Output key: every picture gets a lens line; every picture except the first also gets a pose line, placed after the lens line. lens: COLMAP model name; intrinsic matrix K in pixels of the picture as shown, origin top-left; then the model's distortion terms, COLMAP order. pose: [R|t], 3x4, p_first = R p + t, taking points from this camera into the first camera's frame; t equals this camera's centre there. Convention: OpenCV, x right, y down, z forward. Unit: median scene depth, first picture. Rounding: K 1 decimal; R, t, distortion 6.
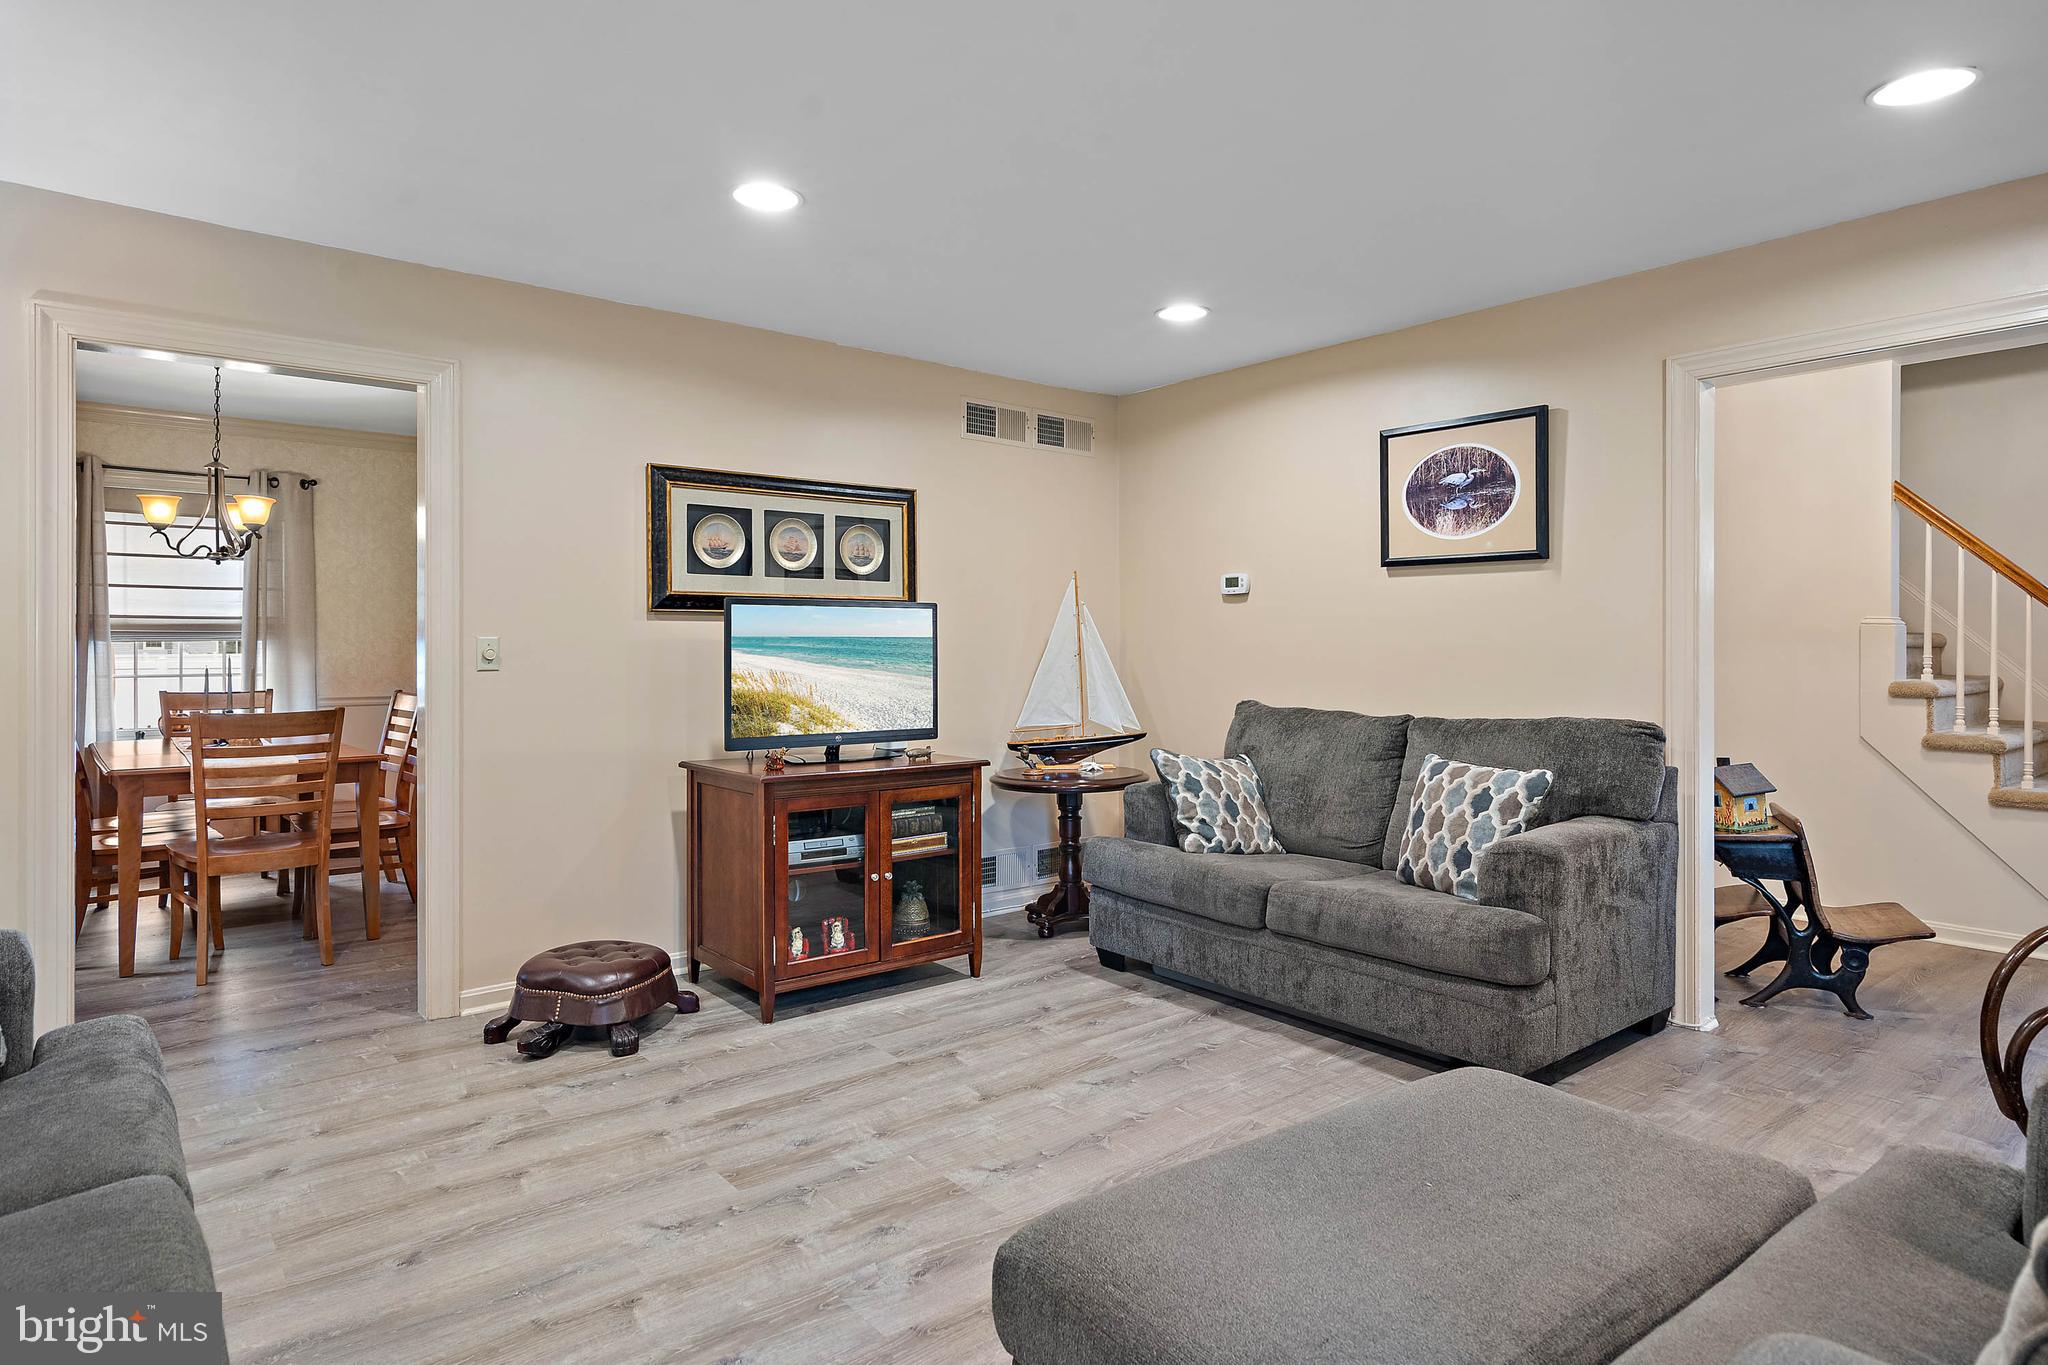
lens RADIAL K [[1134.4, 0, 1020.1], [0, 1134.4, 652.2], [0, 0, 1]] dist [-0.000924, 0.001408]
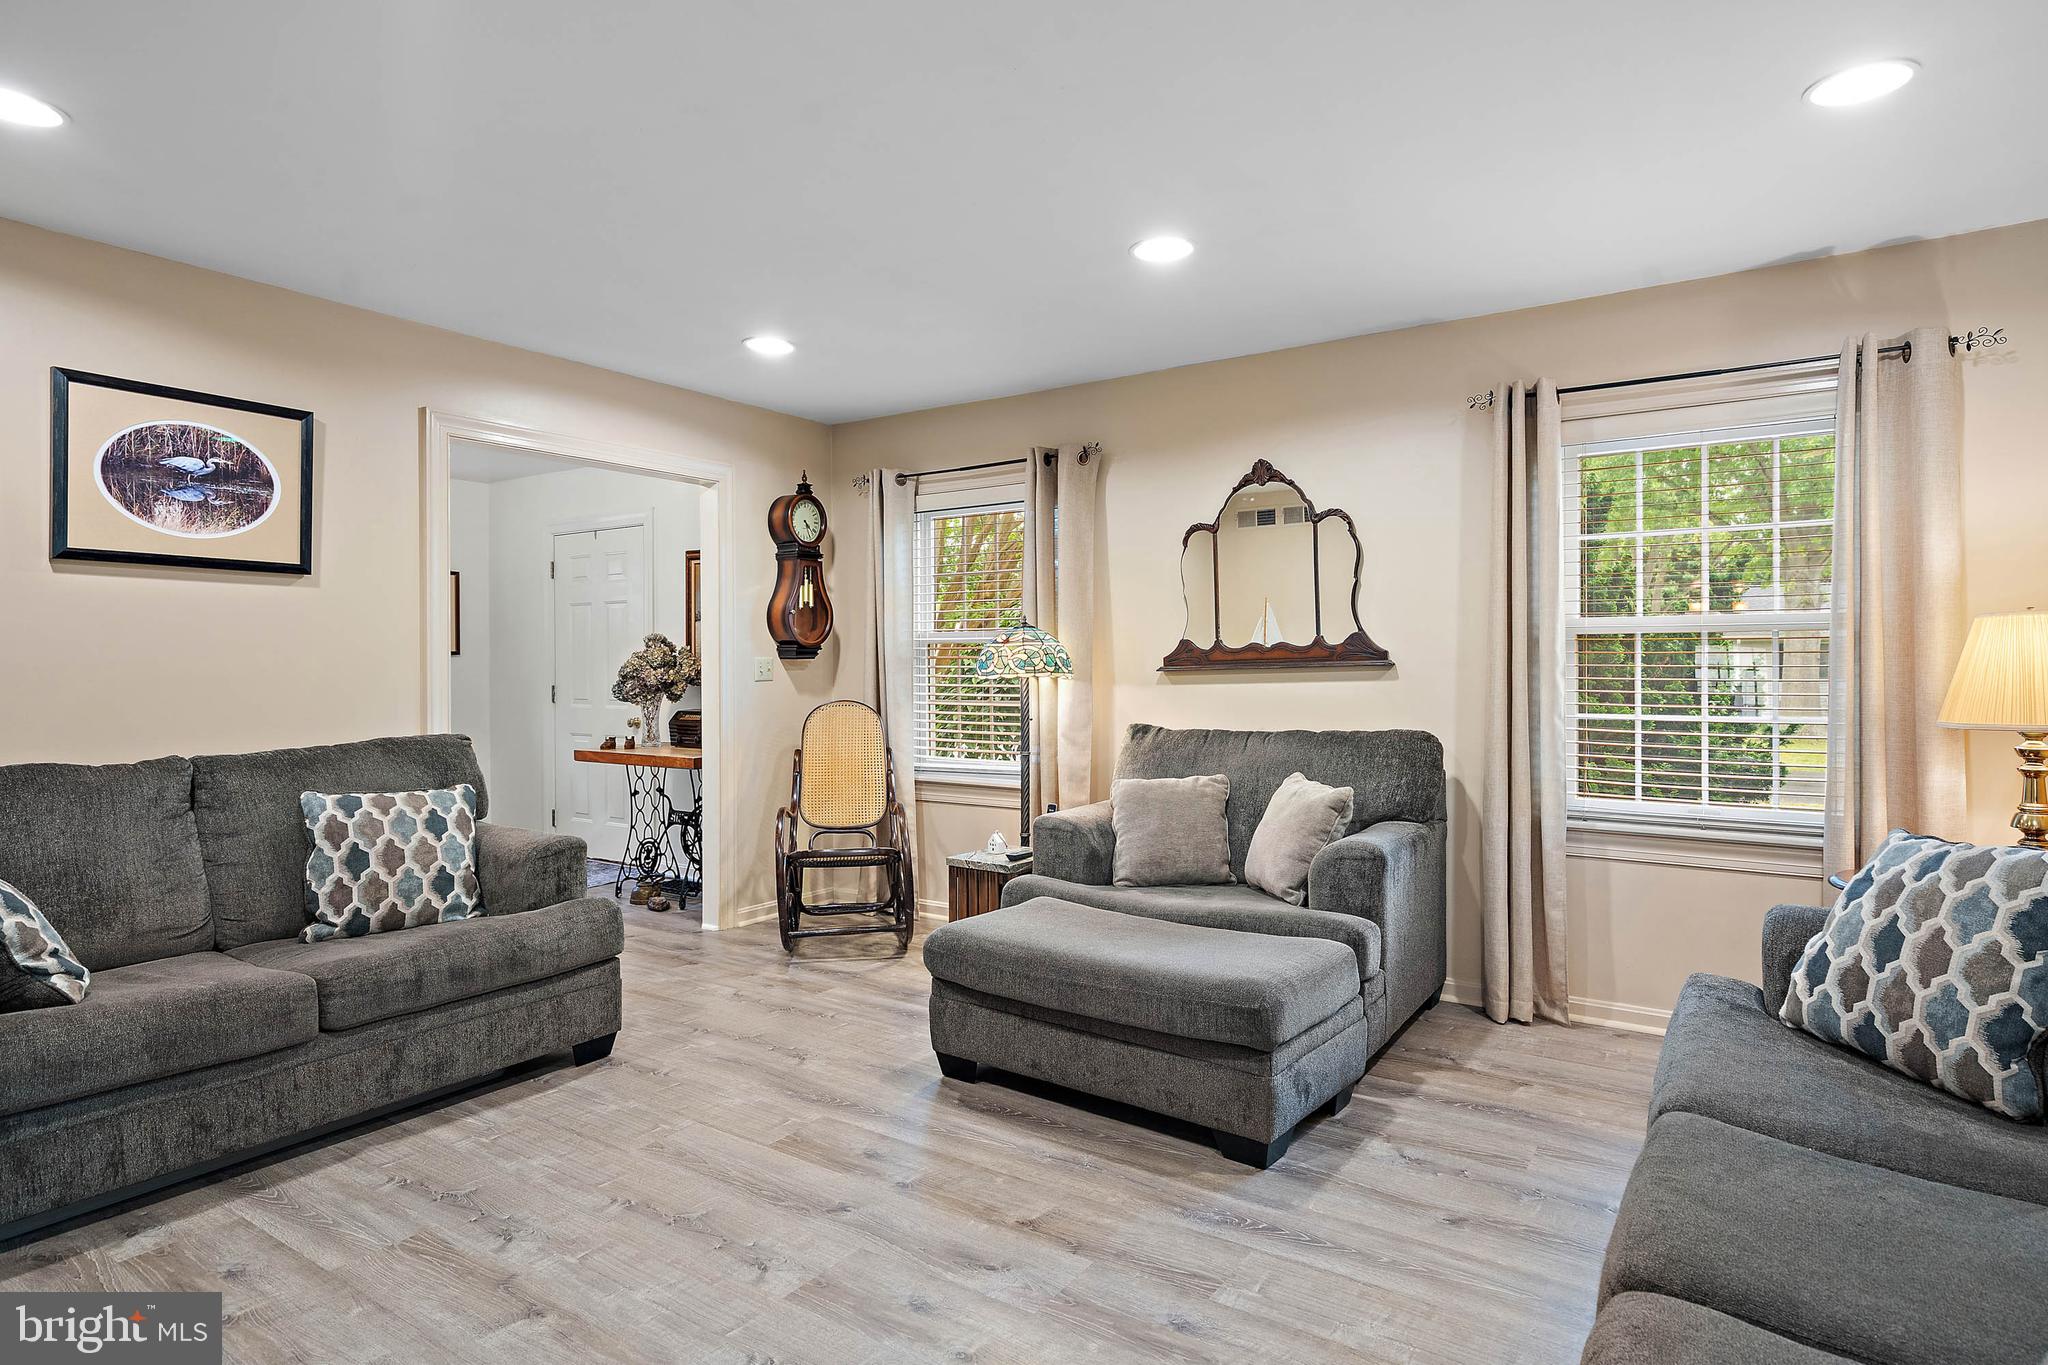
lens RADIAL K [[1134.4, 0, 1020.1], [0, 1134.4, 652.2], [0, 0, 1]] dist [-0.000924, 0.001408]
pose [[-0.285392, 0.007009, 0.958385, -0.584907], [0.006373, 0.999965, -0.005415, -0.008344], [-0.958390, 0.004563, -0.285427, 0.671964]]
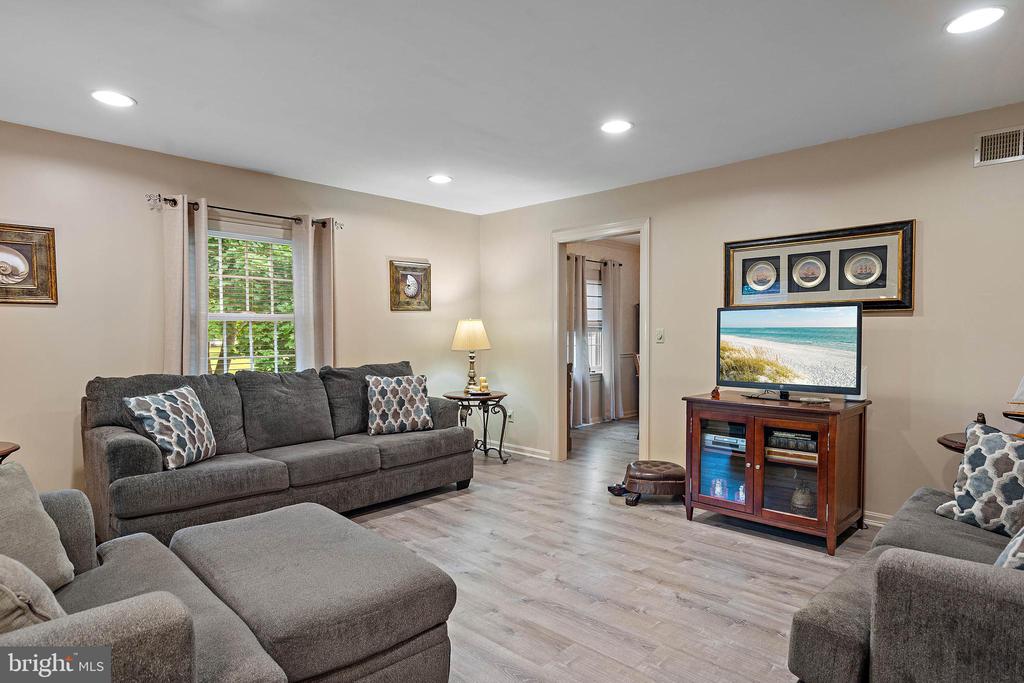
lens RADIAL K [[562.2, 0, 510.4], [0, 562.2, 356.0], [0, 0, 1]] dist [-0.000005, -0.000080]
pose [[0.121285, 0.040297, -0.991799, 0.637746], [0.002631, 0.999159, 0.040918, -0.005699], [0.992614, -0.007572, 0.121077, 0.499750]]
